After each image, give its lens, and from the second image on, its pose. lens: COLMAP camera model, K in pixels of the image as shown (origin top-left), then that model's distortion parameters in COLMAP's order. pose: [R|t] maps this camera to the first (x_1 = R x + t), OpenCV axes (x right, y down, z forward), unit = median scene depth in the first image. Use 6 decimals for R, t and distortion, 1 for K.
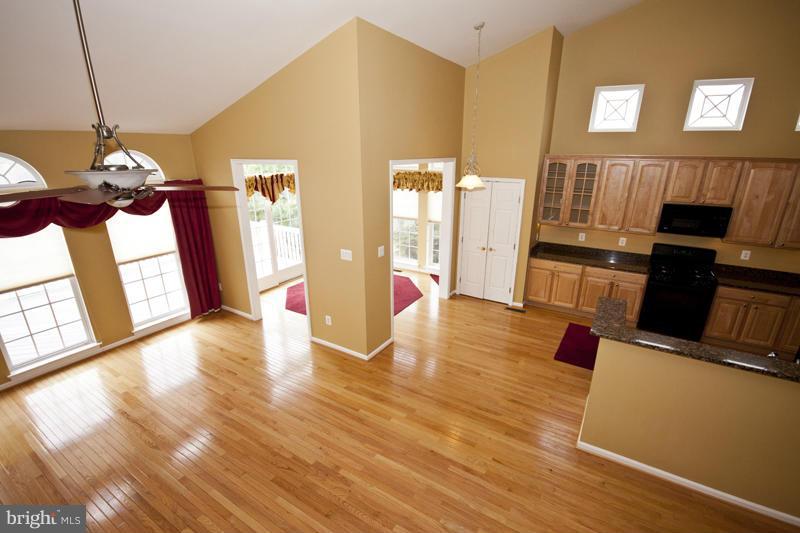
lens RADIAL K [[369.6, 0, 404.0], [0, 369.6, 271.9], [0, 0, 1]] dist [-0.011110, -0.002635]
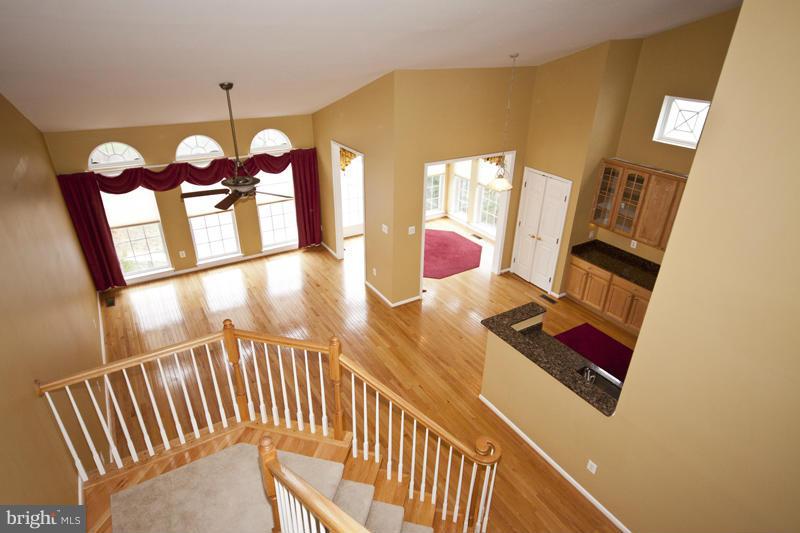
lens RADIAL K [[450.4, 0, 395.8], [0, 450.4, 269.9], [0, 0, 1]] dist [-0.001671, 0.007717]
pose [[0.893332, 0.216844, -0.393620, 0.446881], [-0.156418, 0.971149, 0.180008, -0.161439], [0.421298, -0.099238, 0.901477, -0.393937]]
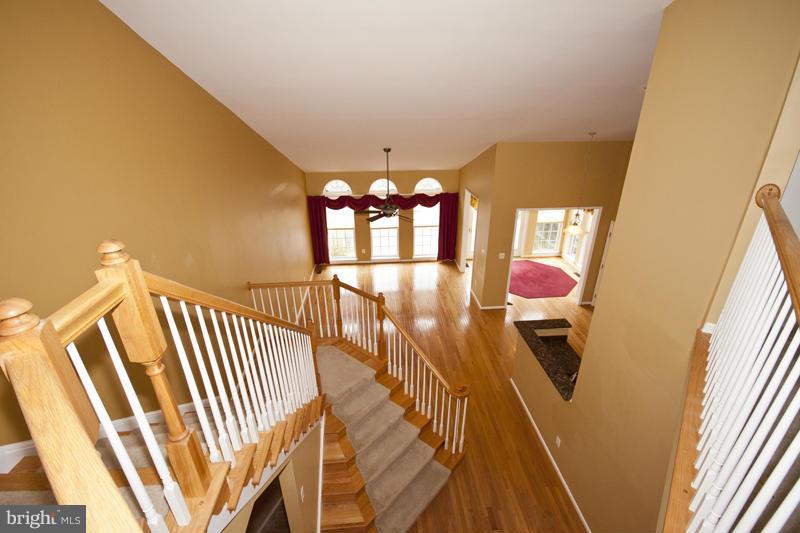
lens RADIAL K [[357.2, 0, 402.5], [0, 357.2, 273.5], [0, 0, 1]] dist [-0.017421, 0.000134]
pose [[0.592987, 0.331922, -0.733617, 0.775500], [-0.251366, 0.941862, 0.222961, -0.195994], [0.764972, 0.052193, 0.641945, -0.392823]]
